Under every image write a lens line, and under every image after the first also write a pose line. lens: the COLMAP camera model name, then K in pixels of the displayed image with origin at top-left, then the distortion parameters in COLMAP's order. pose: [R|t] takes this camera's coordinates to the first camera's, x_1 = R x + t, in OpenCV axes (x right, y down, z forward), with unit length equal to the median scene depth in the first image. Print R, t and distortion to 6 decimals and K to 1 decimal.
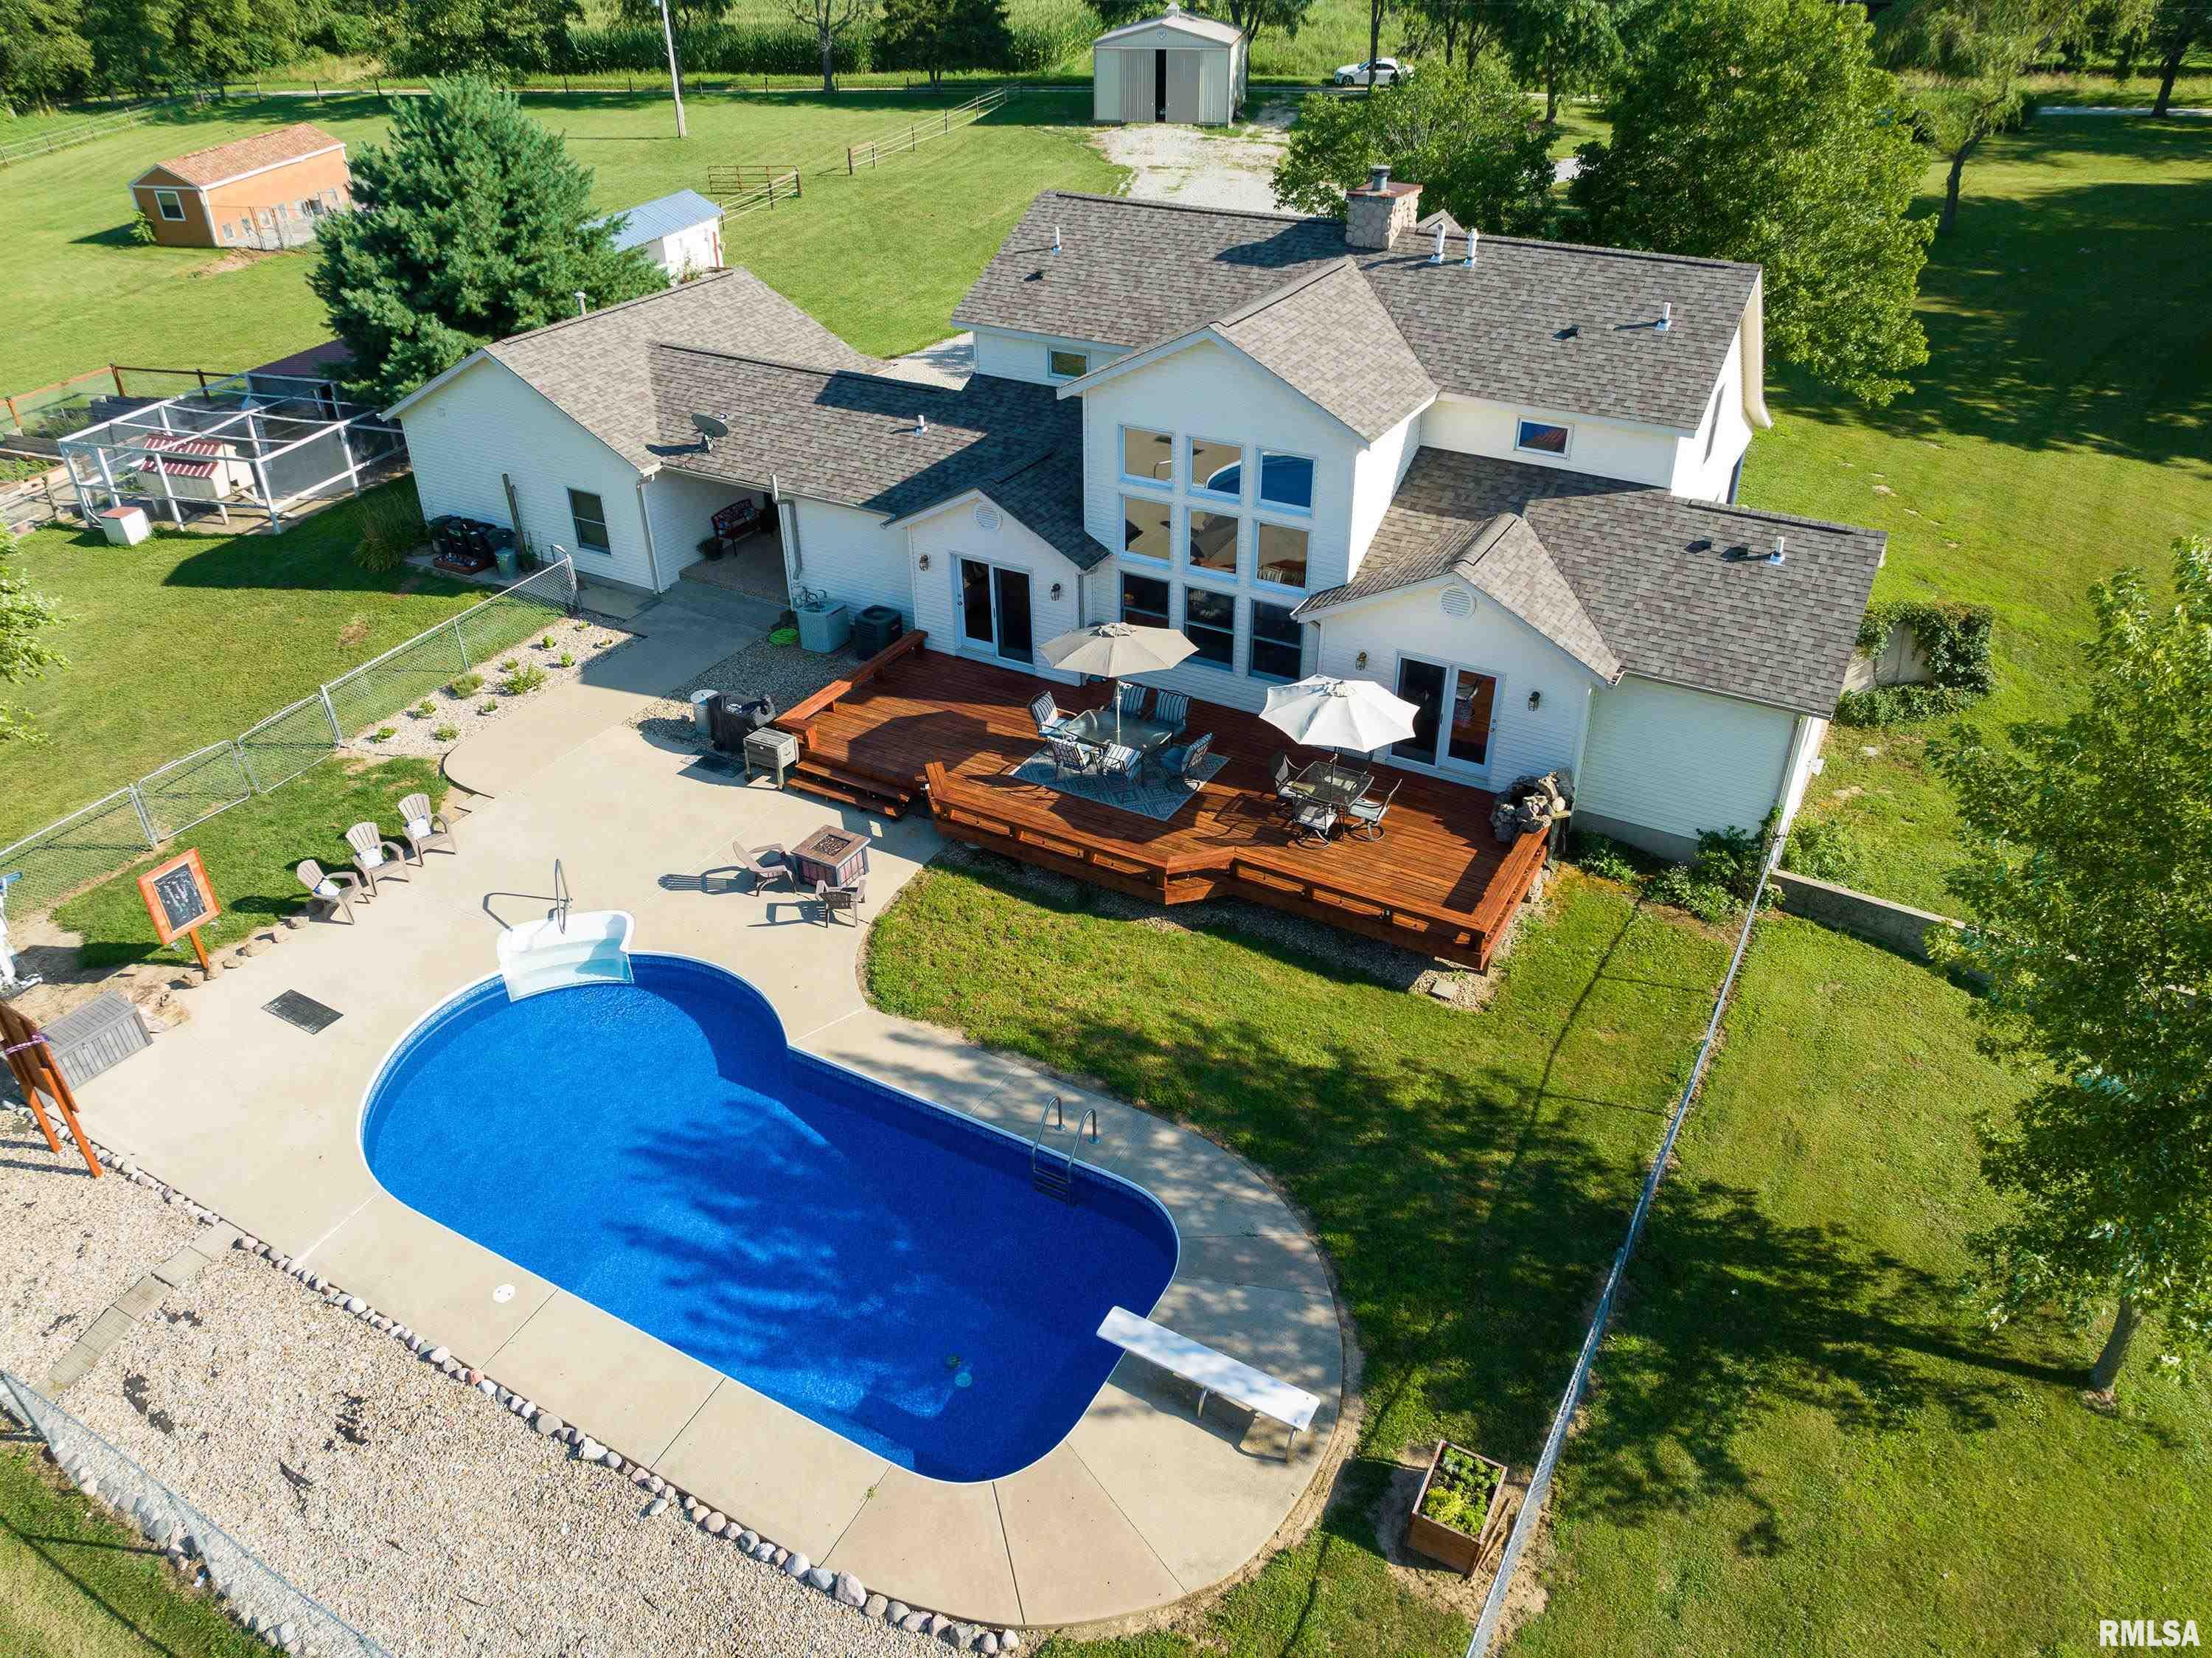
lens RADIAL K [[1554.2, 0, 1106.0], [0, 1554.2, 829.0], [0, 0, 1]] dist [-0.026858, -0.011158]
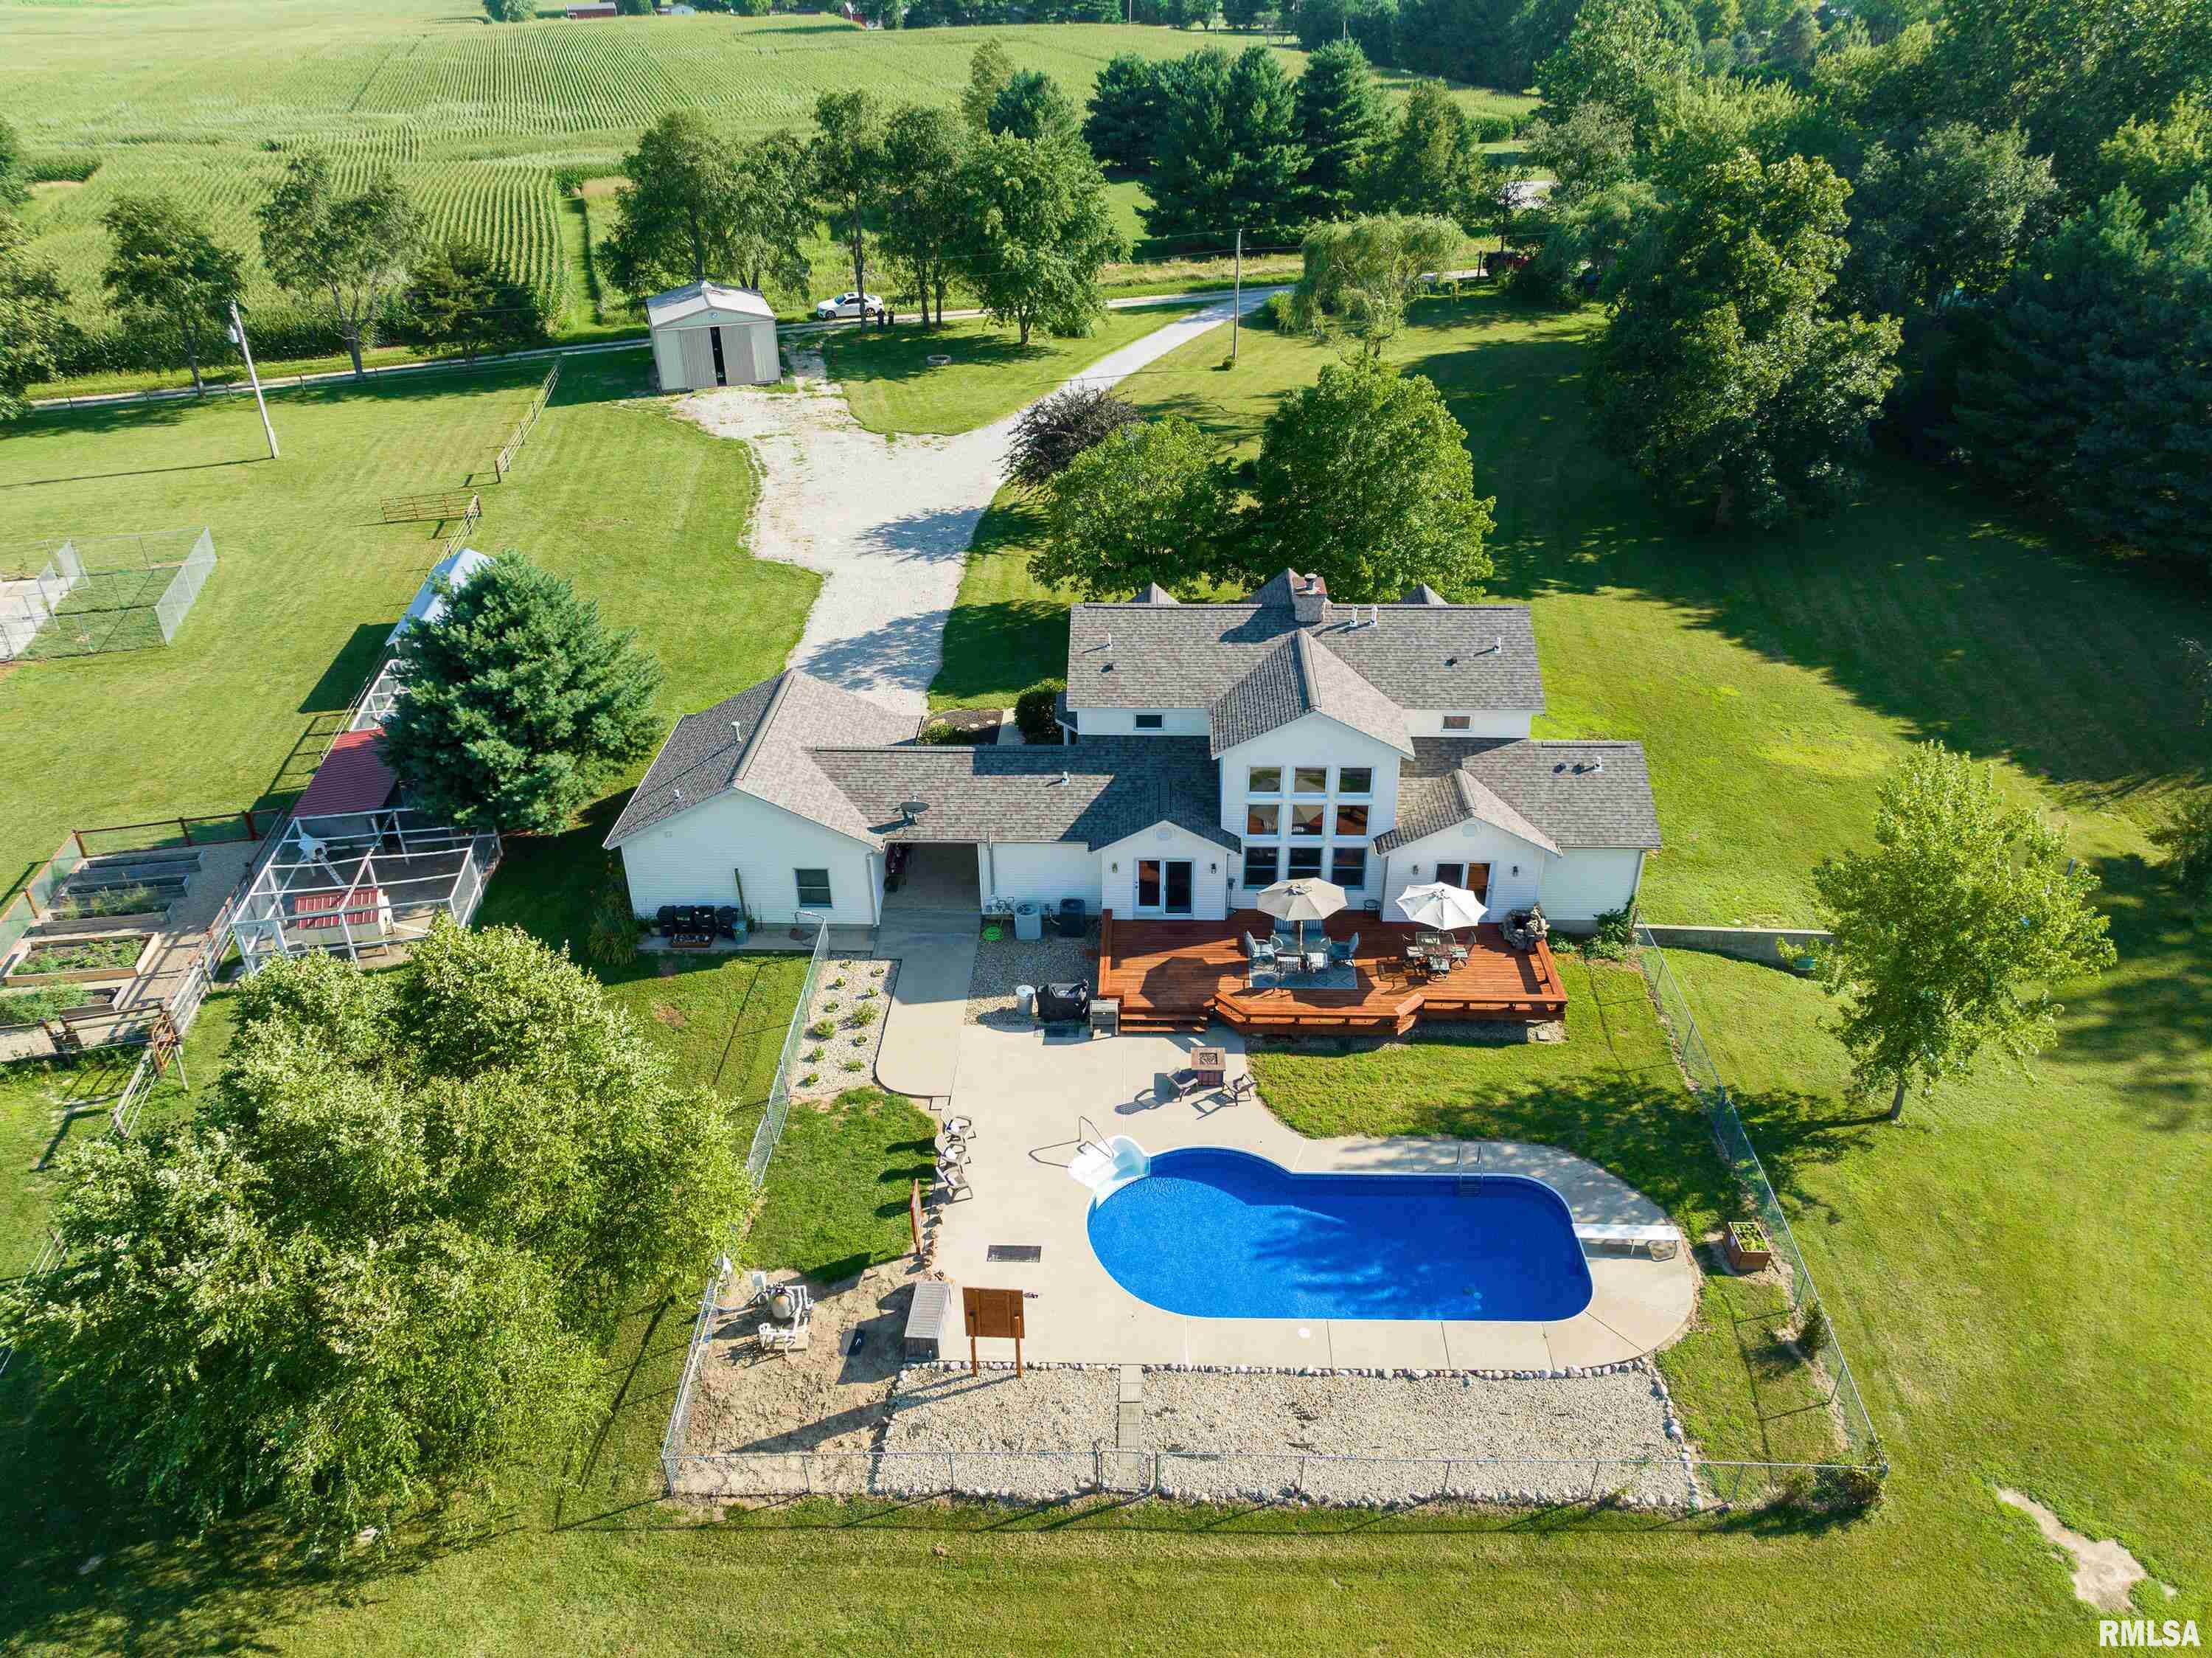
lens RADIAL K [[1554.2, 0, 1106.0], [0, 1554.2, 829.0], [0, 0, 1]] dist [-0.026858, -0.011158]
pose [[0.885416, -0.236325, 0.400236, -0.845539], [0.251577, 0.967723, 0.014857, -0.268963], [-0.390829, 0.087535, 0.916292, -0.487499]]
